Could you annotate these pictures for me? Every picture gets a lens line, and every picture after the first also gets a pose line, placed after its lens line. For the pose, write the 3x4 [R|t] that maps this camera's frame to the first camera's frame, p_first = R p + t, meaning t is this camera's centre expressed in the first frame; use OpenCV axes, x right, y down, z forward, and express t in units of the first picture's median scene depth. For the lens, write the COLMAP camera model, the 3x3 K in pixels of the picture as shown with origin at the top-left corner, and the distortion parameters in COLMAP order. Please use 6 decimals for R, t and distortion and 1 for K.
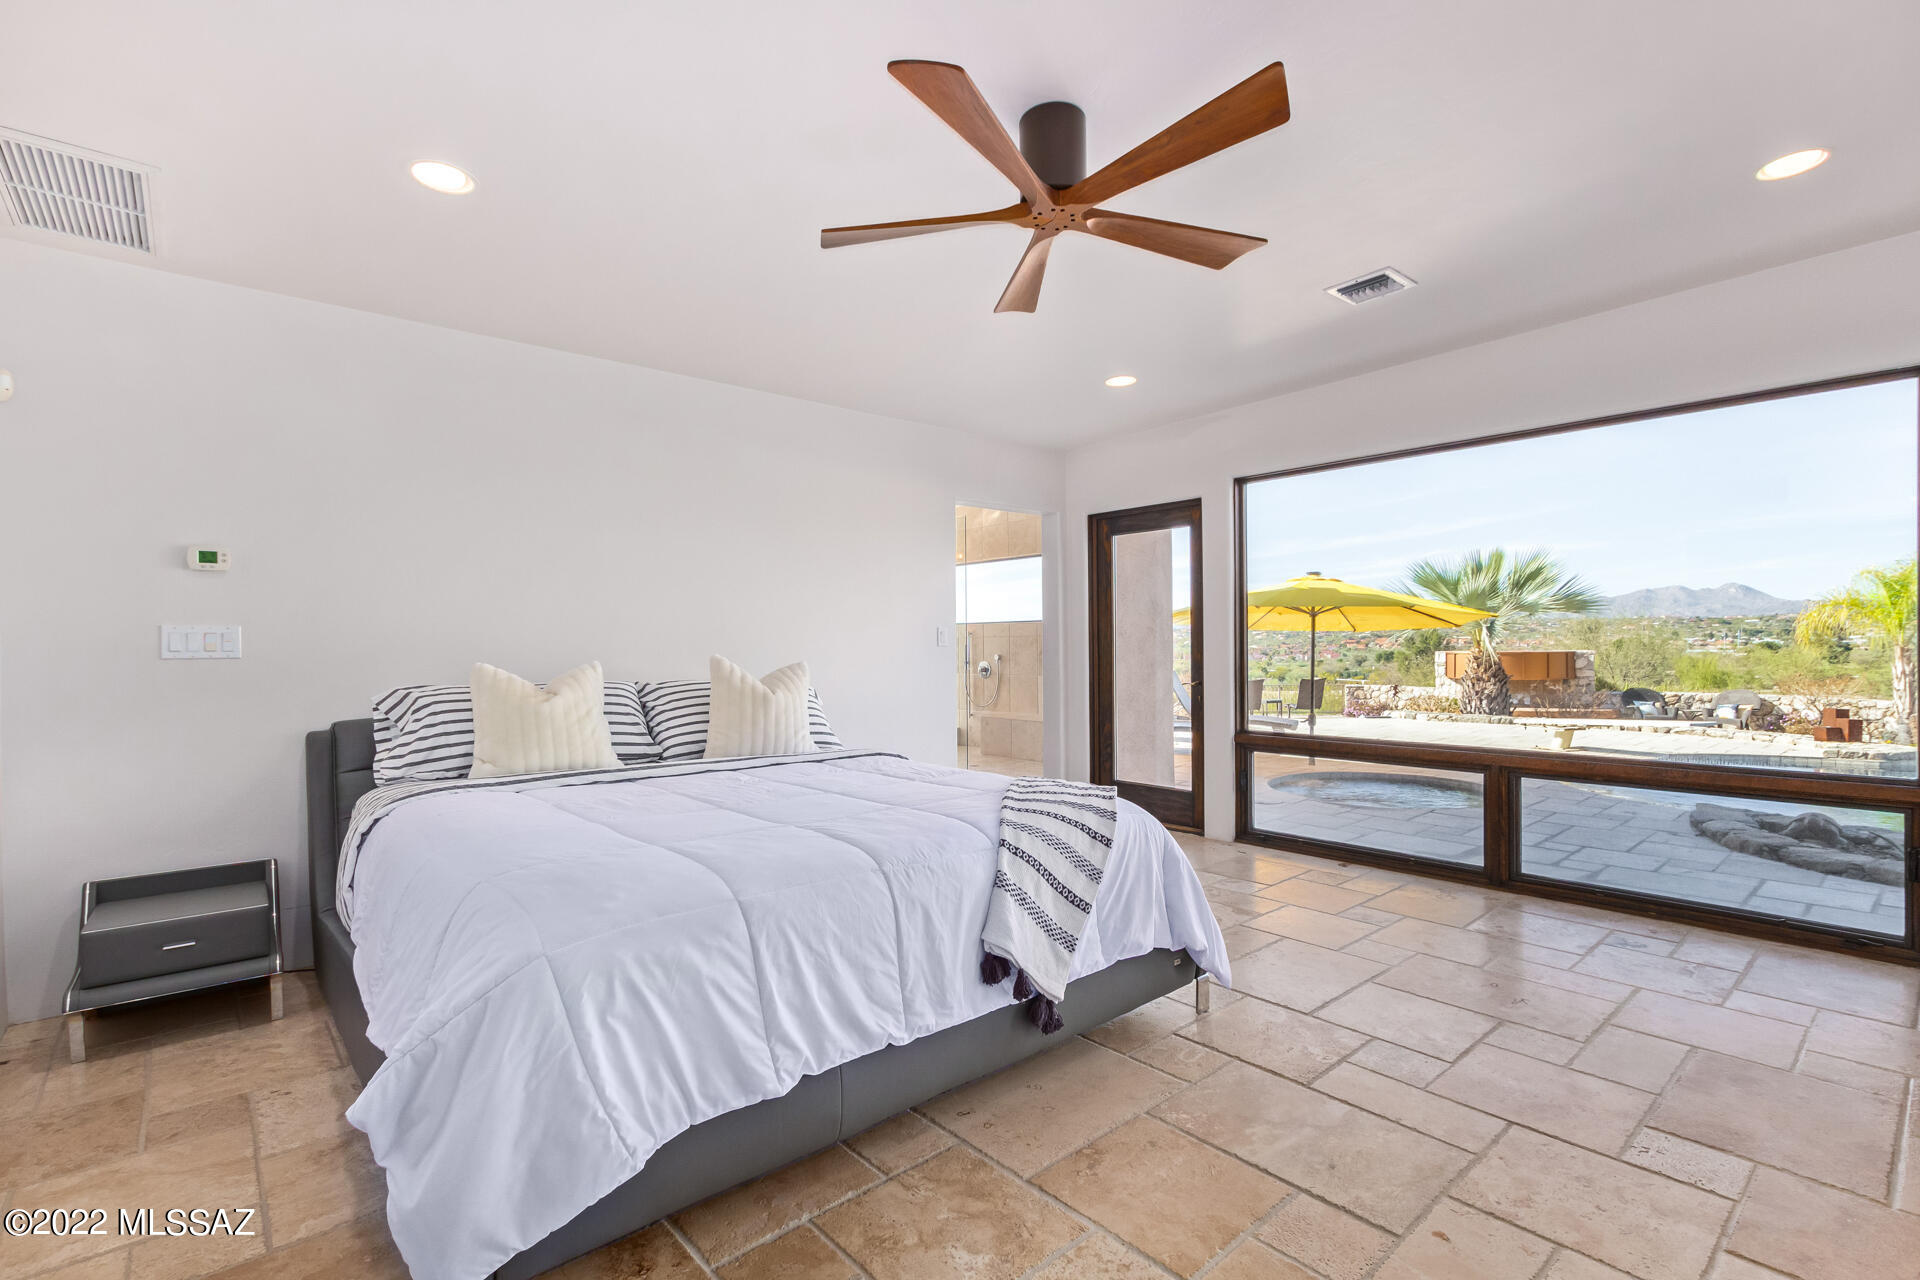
lens RADIAL K [[881.6, 0, 956.9], [0, 881.6, 639.2], [0, 0, 1]] dist [0.000783, -0.000431]
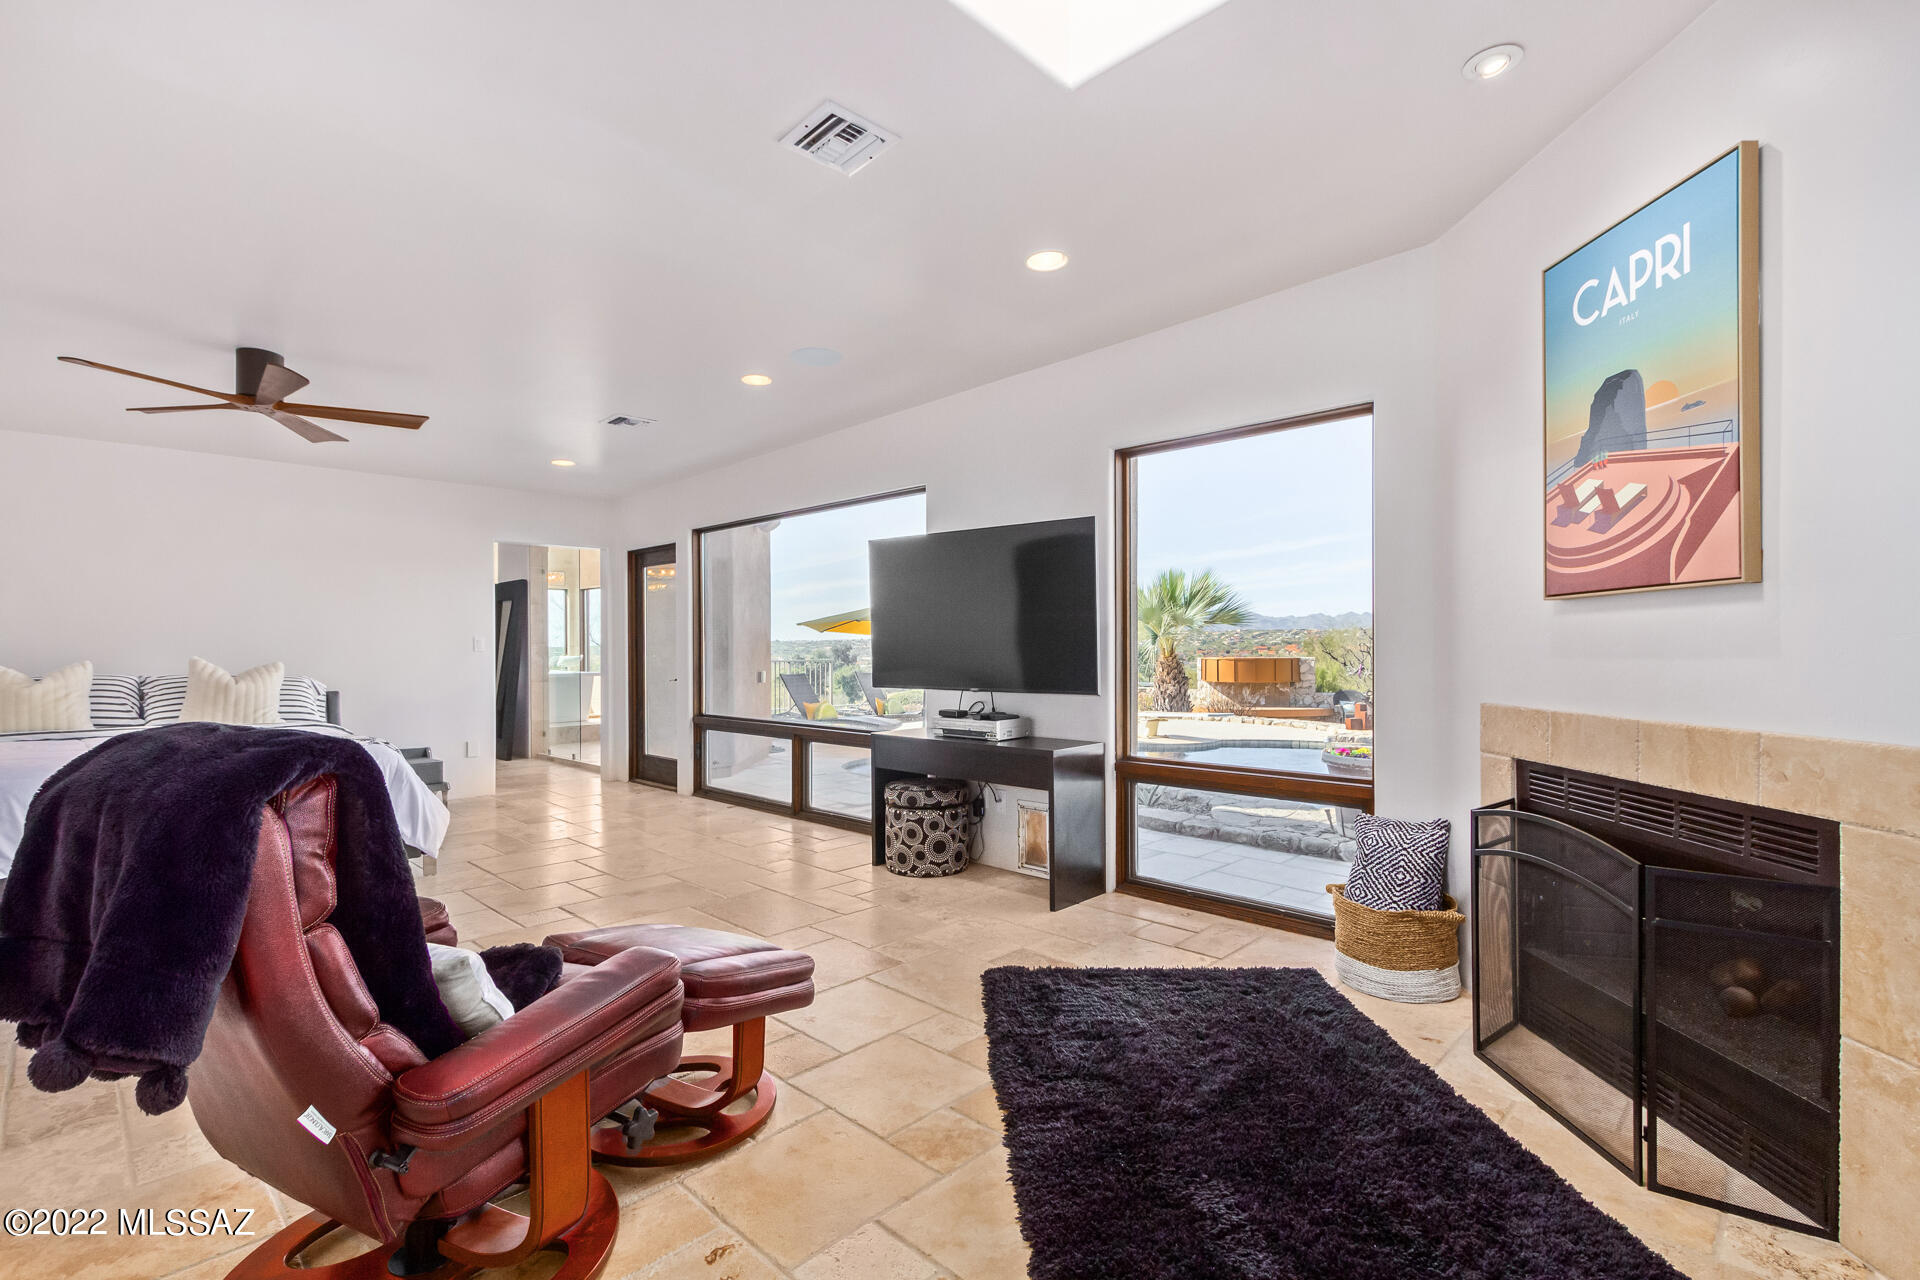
lens RADIAL K [[881.6, 0, 962.9], [0, 881.6, 648.7], [0, 0, 1]] dist [0.000783, -0.000431]
pose [[0.997197, 0.004075, 0.074705, 0.629181], [-0.004470, 0.999977, 0.005119, -0.006842], [-0.074682, -0.005439, 0.997193, -0.389171]]
